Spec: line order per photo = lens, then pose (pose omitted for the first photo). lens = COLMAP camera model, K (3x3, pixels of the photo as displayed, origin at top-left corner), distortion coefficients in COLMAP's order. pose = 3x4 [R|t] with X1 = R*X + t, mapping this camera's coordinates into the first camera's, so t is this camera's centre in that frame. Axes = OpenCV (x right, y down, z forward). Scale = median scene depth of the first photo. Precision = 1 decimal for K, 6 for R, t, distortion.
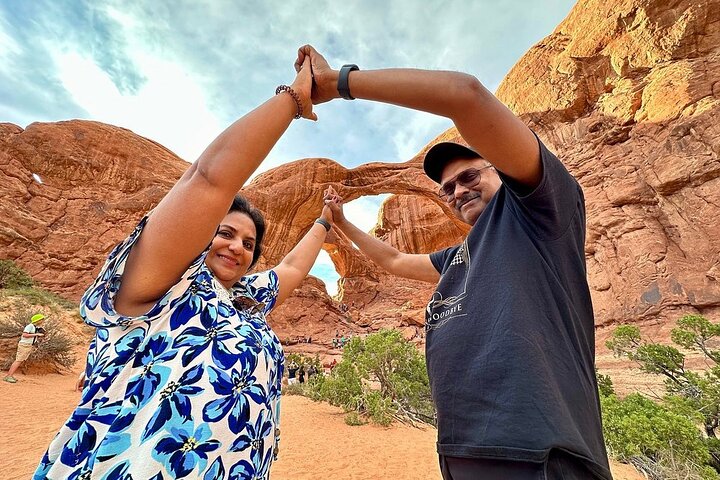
lens RADIAL K [[290.4, 0, 360.0], [0, 290.4, 240.0], [0, 0, 1]] dist [0.013433, -0.000089]
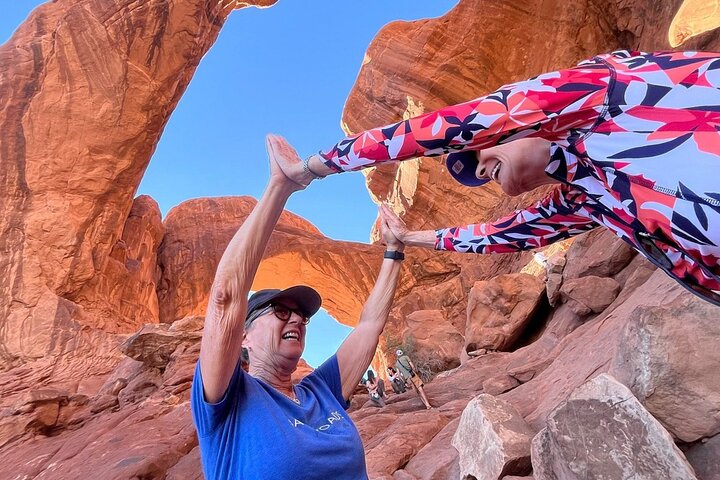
lens RADIAL K [[340.7, 0, 353.0], [0, 340.7, 205.9], [0, 0, 1]] dist [-0.004639, -0.000725]
pose [[0.805299, -0.588812, 0.069235, -0.019101], [0.552487, 0.702952, -0.447903, 0.218627], [0.215062, 0.398948, 0.891397, 0.645899]]
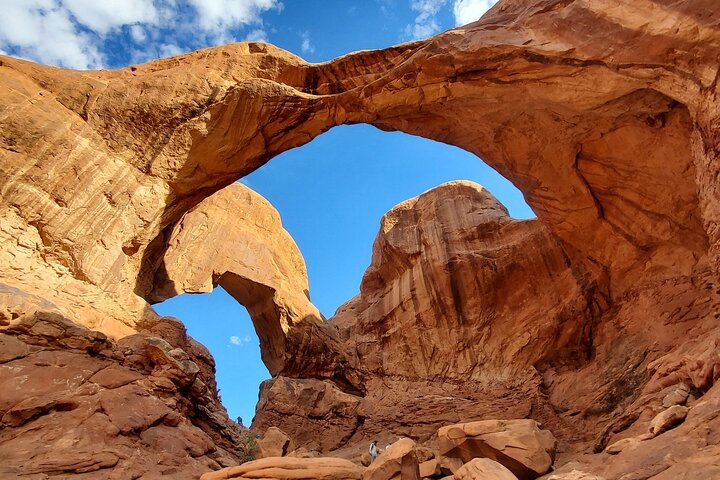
lens RADIAL K [[405.6, 0, 359.9], [0, 405.6, 211.8], [0, 0, 1]] dist [-0.000435, 0.000657]
pose [[0.996869, 0.079069, 0.001049, 0.041054], [-0.070678, 0.896872, -0.436607, 0.176474], [-0.035463, 0.435166, 0.899652, 0.427474]]
